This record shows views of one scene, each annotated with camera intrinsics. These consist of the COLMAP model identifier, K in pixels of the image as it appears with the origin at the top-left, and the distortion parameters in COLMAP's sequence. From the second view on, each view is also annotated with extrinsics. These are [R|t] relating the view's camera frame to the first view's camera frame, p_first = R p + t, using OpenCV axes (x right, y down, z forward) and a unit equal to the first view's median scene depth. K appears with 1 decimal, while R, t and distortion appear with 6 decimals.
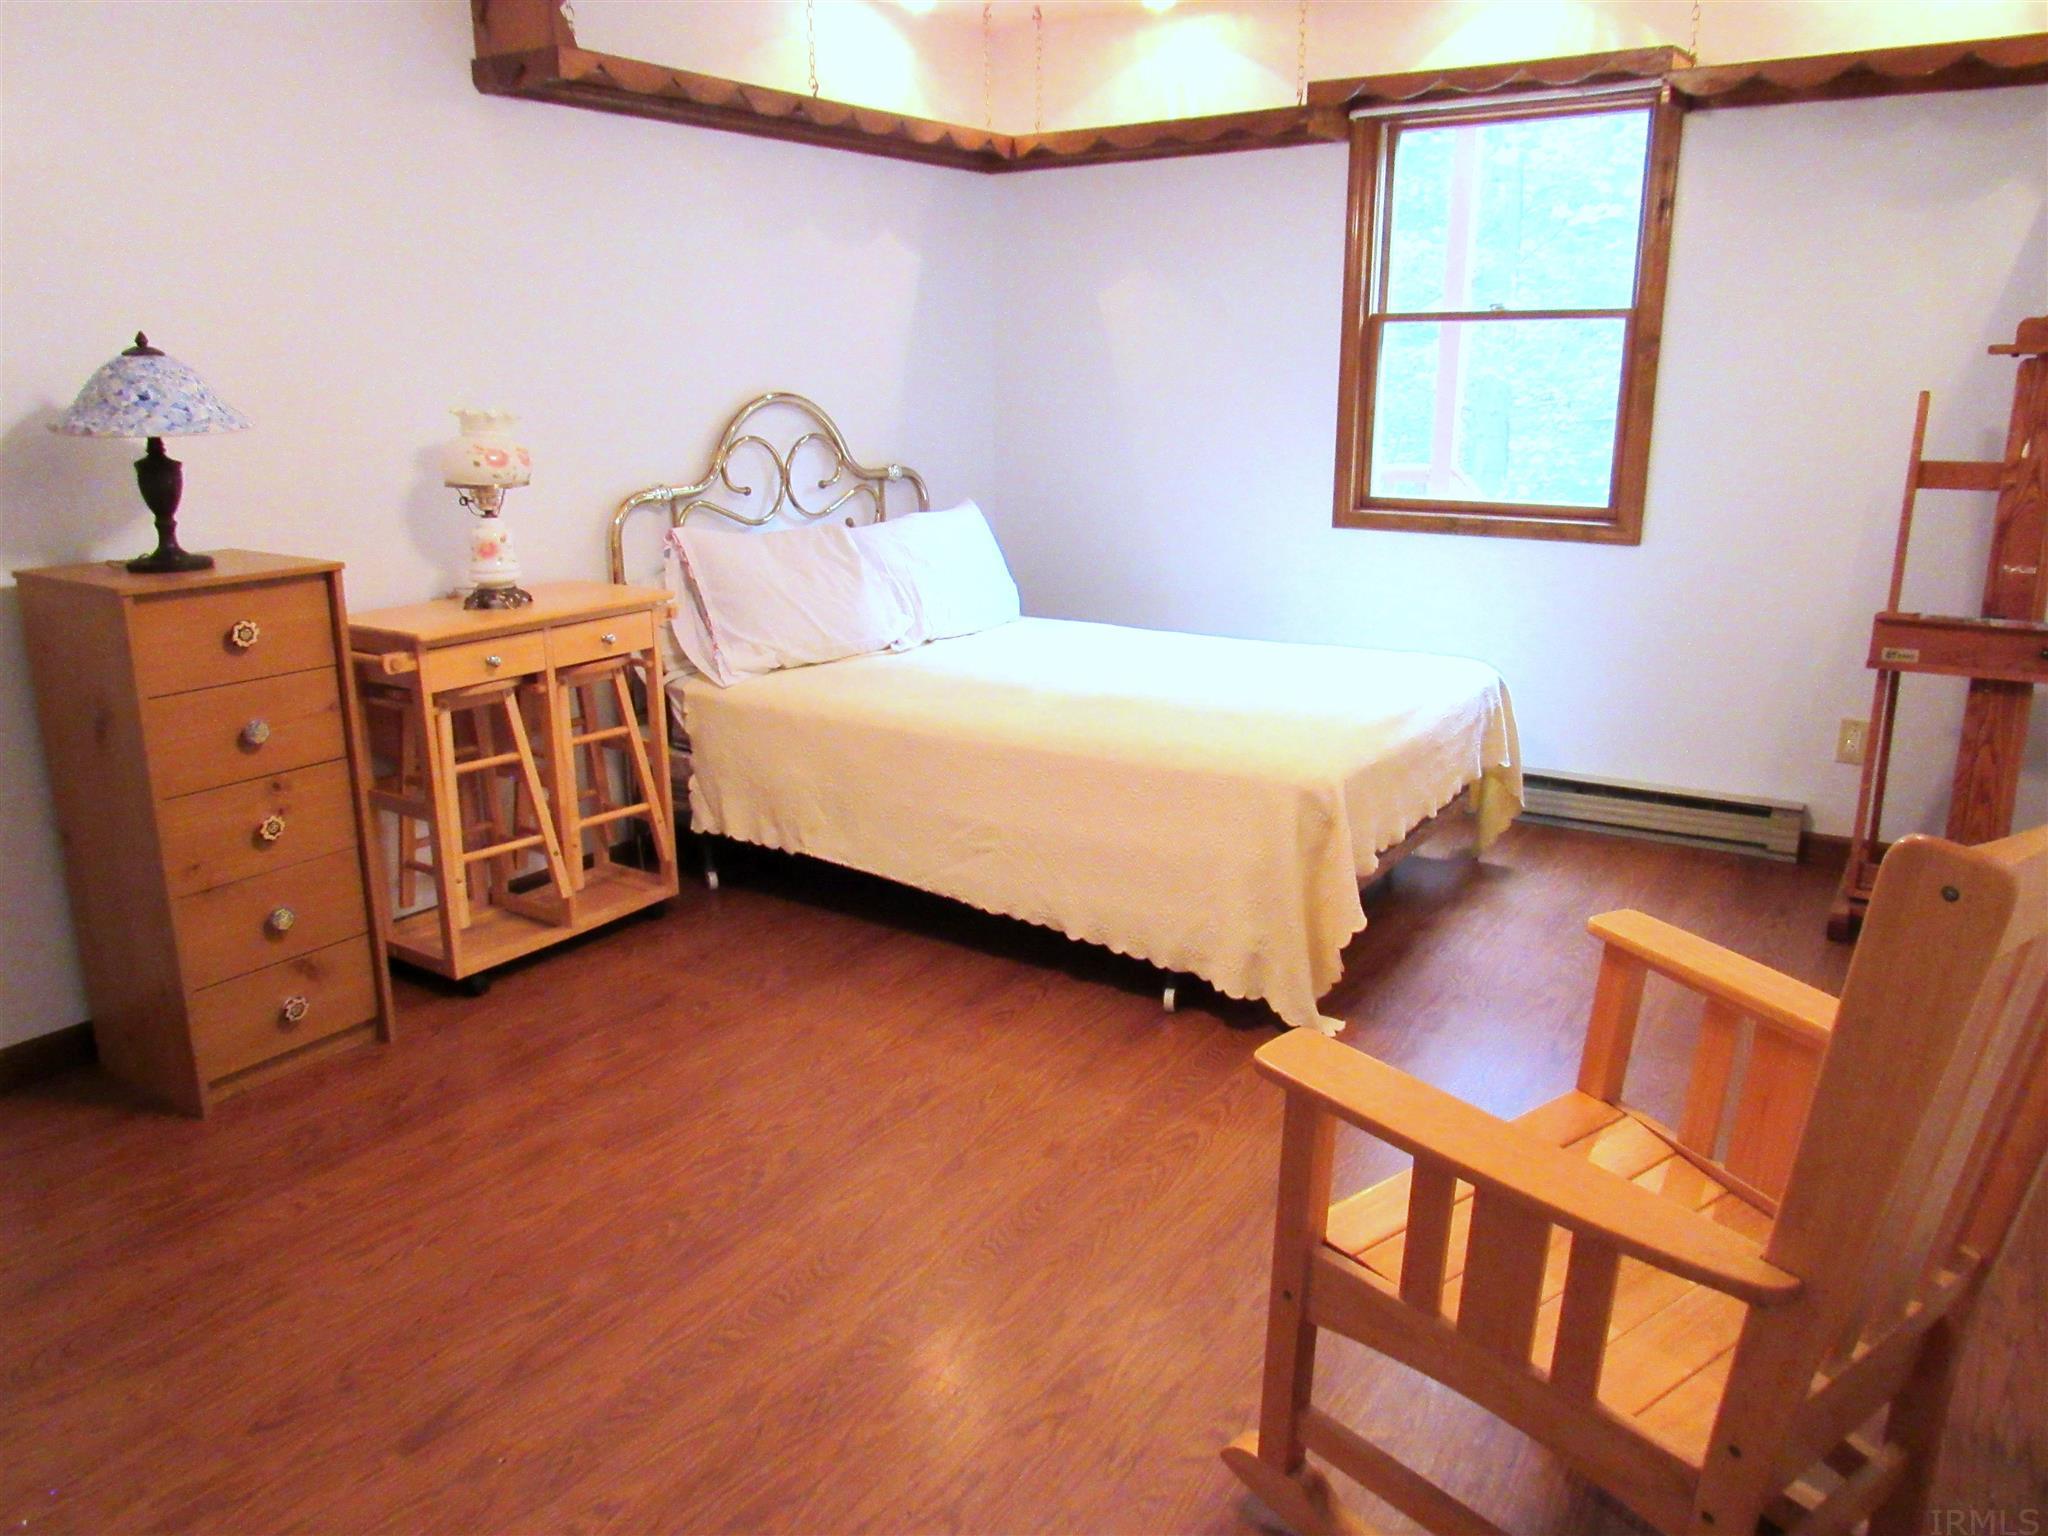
lens RADIAL K [[1482.2, 0, 1034.7], [0, 1482.2, 762.0], [0, 0, 1]] dist [-0.008492, -0.004500]
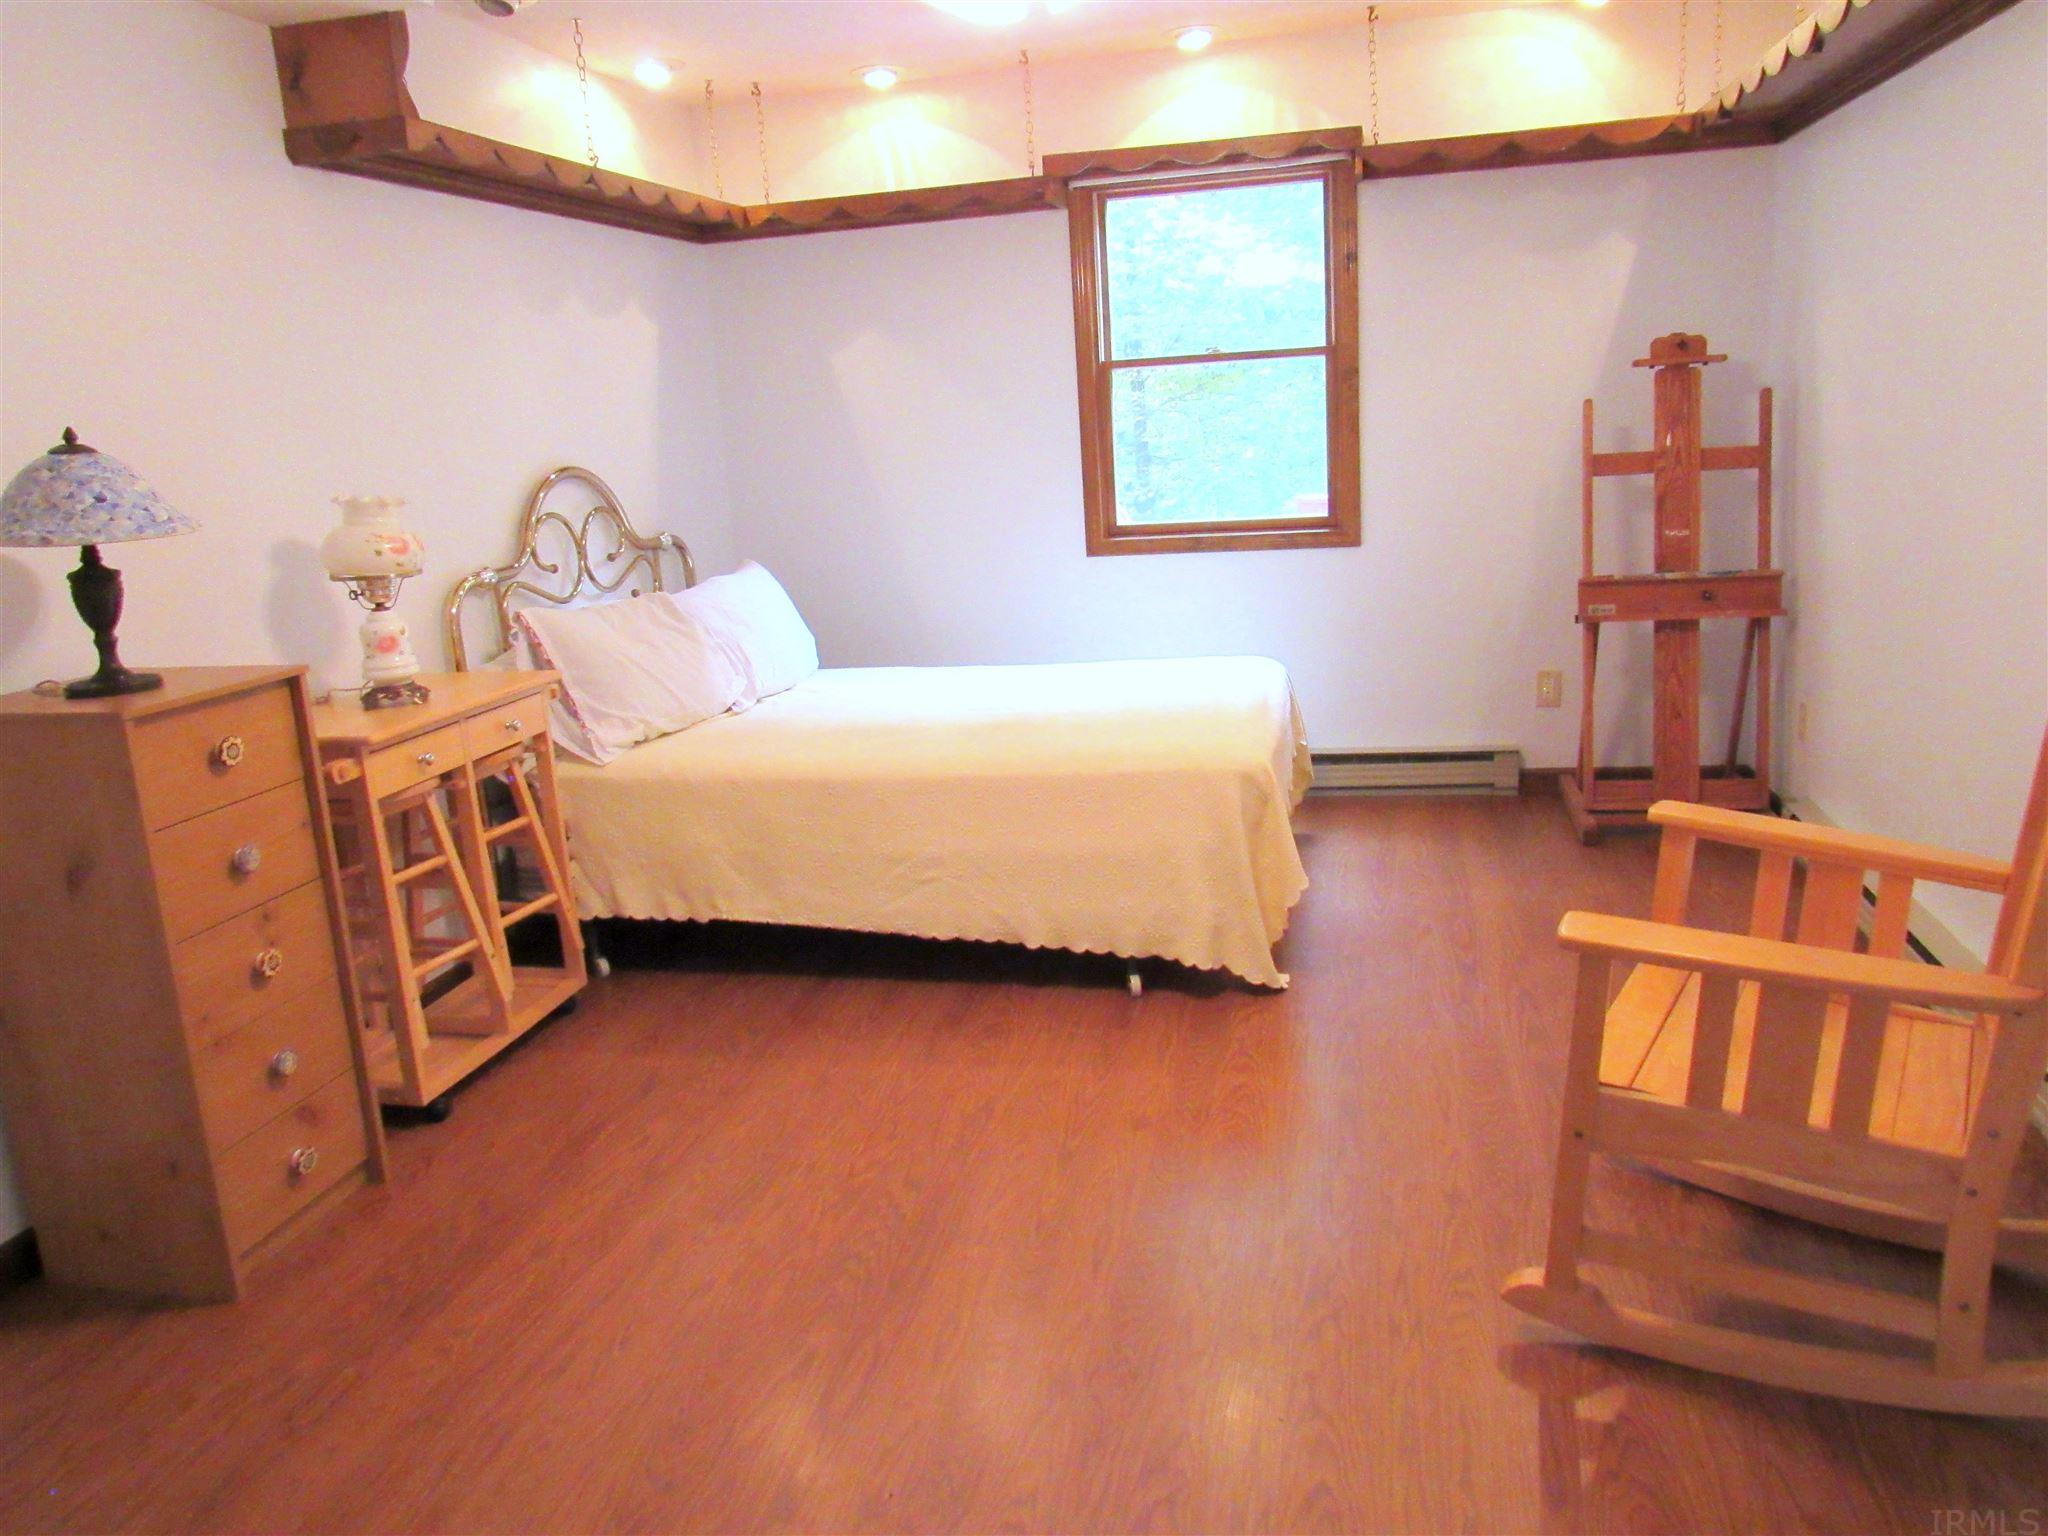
lens RADIAL K [[1483.1, 0, 1030.4], [0, 1483.1, 767.8], [0, 0, 1]] dist [-0.013227, -0.005176]
pose [[0.933657, -0.133460, 0.332375, -0.297378], [0.146165, 0.989170, -0.013397, 0.005505], [-0.326987, 0.061090, 0.943052, -0.009104]]
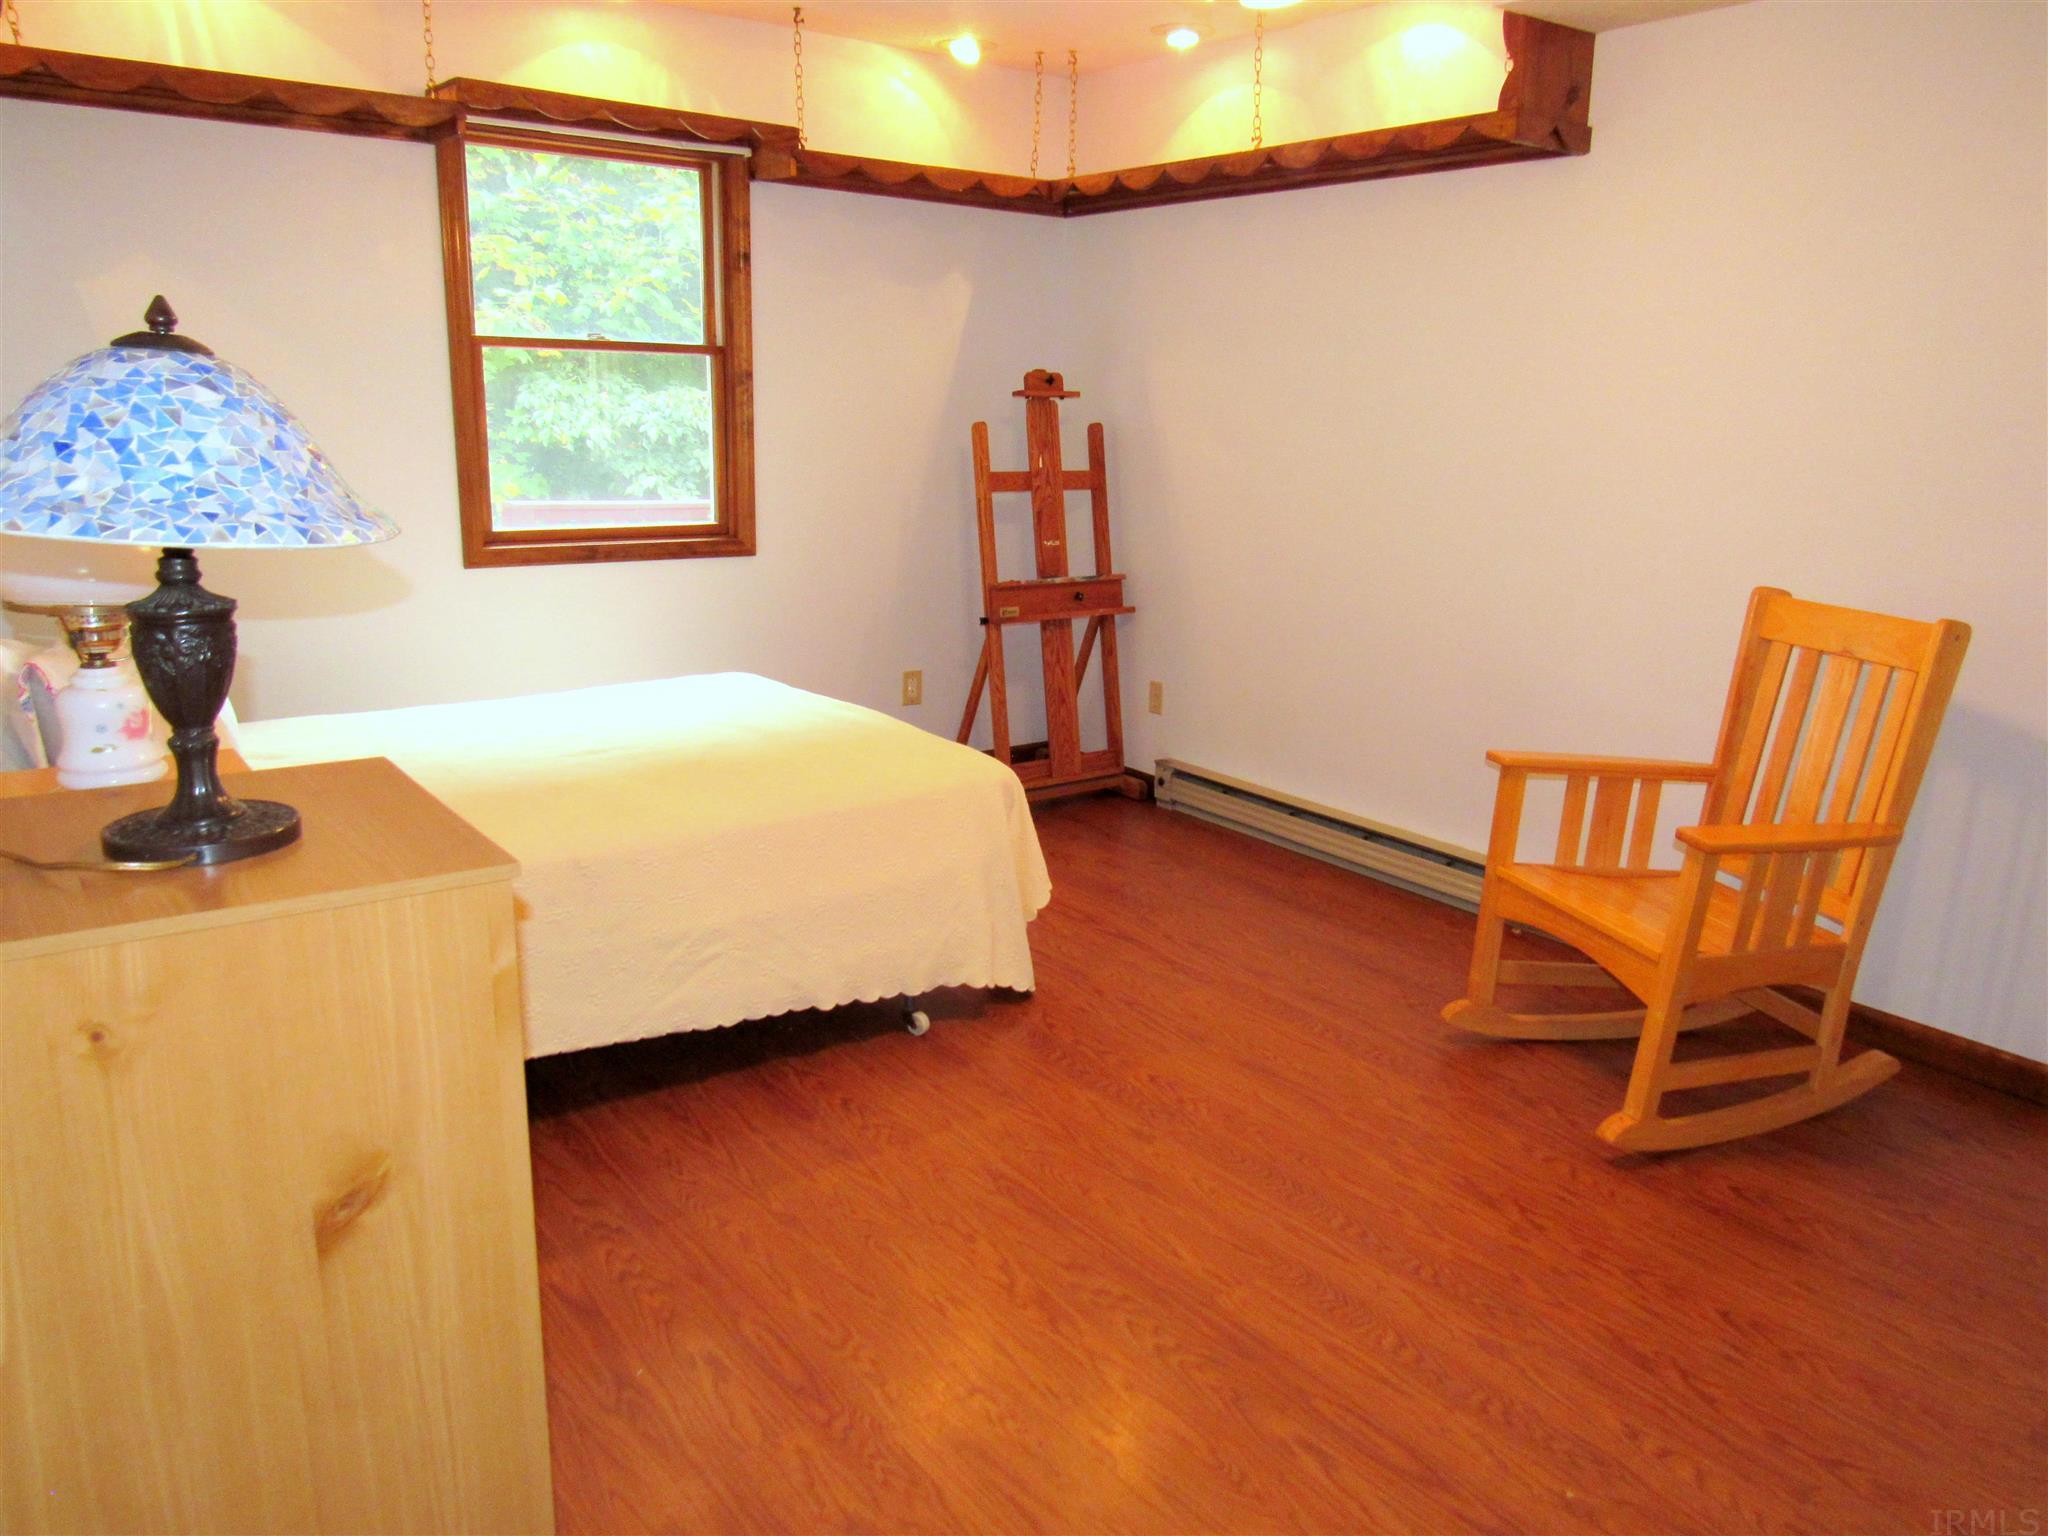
lens RADIAL K [[1483.1, 0, 1030.4], [0, 1483.1, 767.8], [0, 0, 1]] dist [-0.013227, -0.005176]
pose [[0.341267, -0.213044, 0.915505, -0.719084], [0.217608, 0.965423, 0.143544, -0.127782], [-0.914431, 0.150234, 0.375828, 0.485054]]
